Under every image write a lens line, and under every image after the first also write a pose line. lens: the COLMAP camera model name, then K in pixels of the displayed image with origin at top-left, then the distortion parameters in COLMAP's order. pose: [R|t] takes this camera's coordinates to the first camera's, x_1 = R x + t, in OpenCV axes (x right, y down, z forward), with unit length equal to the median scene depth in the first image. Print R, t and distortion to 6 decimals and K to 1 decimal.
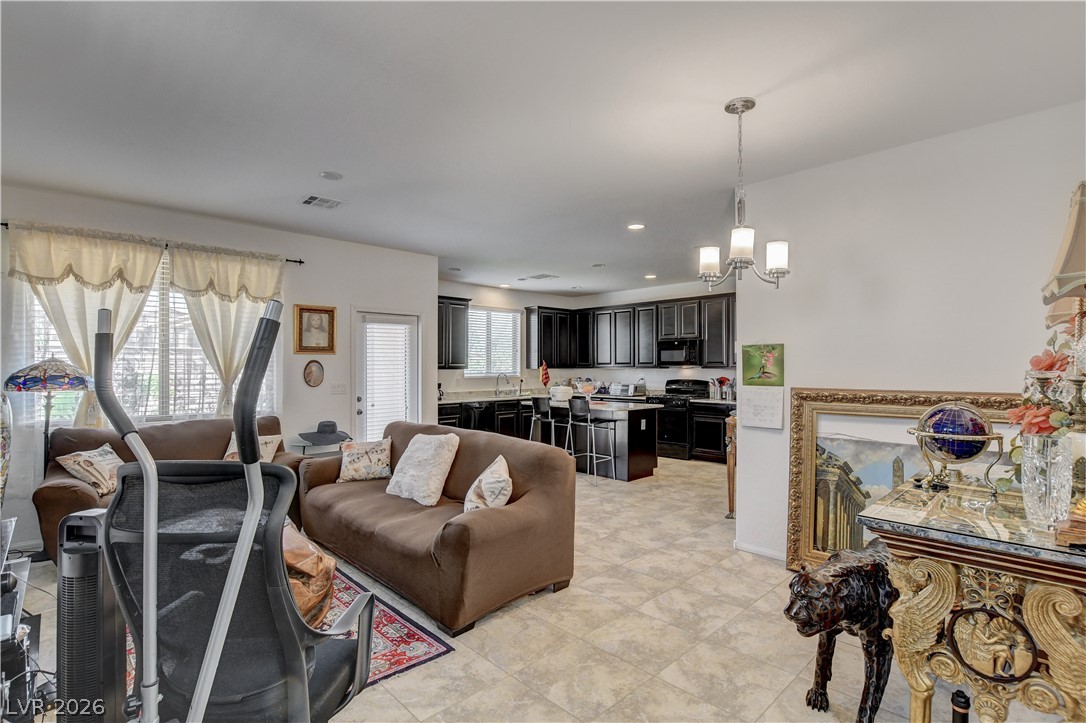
lens RADIAL K [[523.1, 0, 544.7], [0, 523.1, 364.8], [0, 0, 1]] dist [-0.026282, 0.000137]
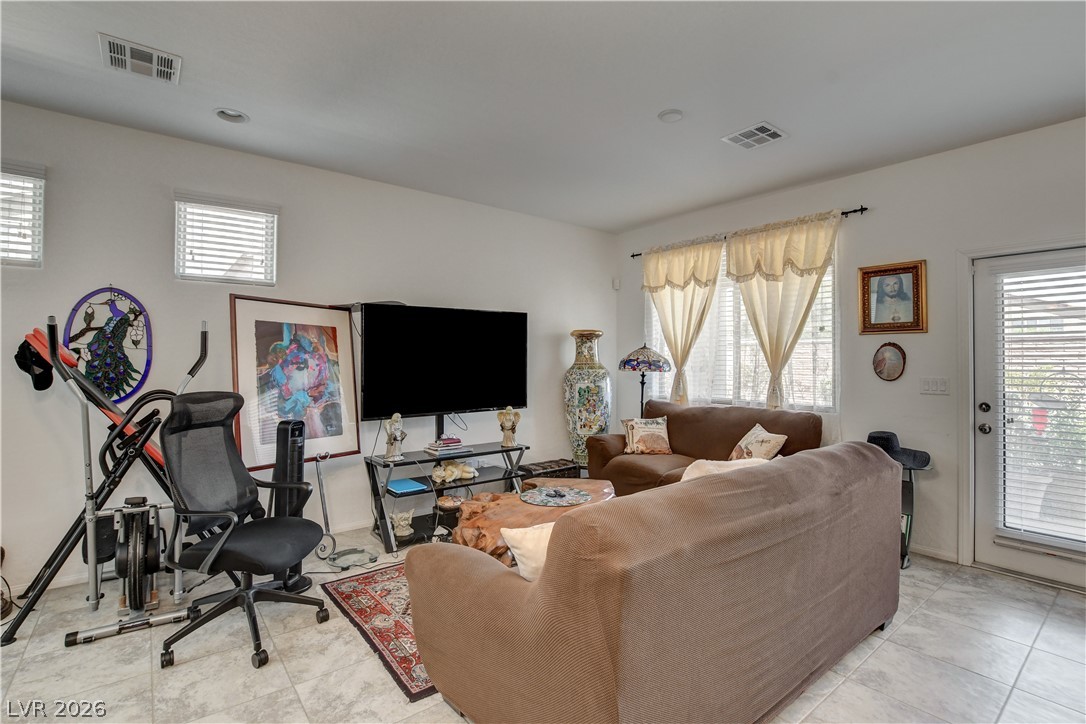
lens RADIAL K [[510.1, 0, 543.1], [0, 510.1, 352.6], [0, 0, 1]] dist [-0.018598, 0.000167]
pose [[-0.095195, -0.012006, -0.995386, 0.314931], [-0.002076, 0.999927, -0.011862, 0.014916], [0.995457, 0.000937, -0.095213, 0.691368]]
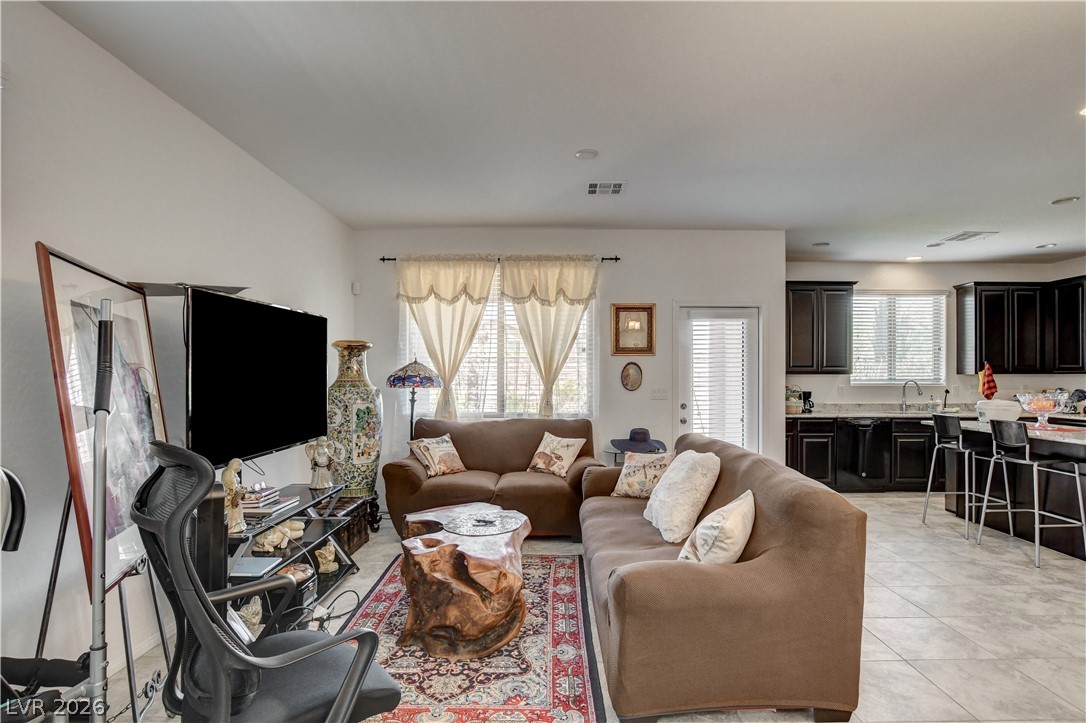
lens RADIAL K [[556.0, 0, 549.4], [0, 556.0, 372.5], [0, 0, 1]] dist [-0.030423, 0.002070]
pose [[0.715477, -0.002245, -0.698632, 0.169228], [0.000136, 0.999995, -0.003074, 0.014411], [0.698636, 0.002104, 0.715474, 0.210042]]
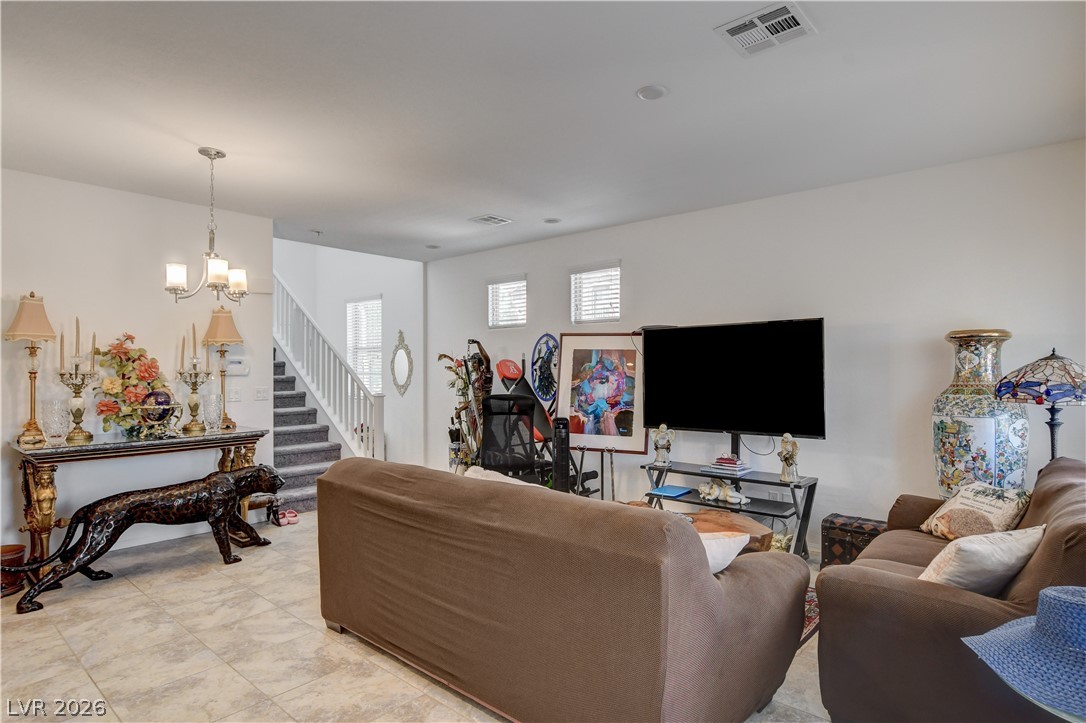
lens RADIAL K [[583.7, 0, 547.6], [0, 583.7, 367.5], [0, 0, 1]] dist [-0.032183, 0.015131]
pose [[-0.995642, 0.001042, -0.093256, -0.157420], [0.001278, 0.999996, -0.002474, 0.003667], [0.093253, -0.002583, -0.995639, 1.383071]]
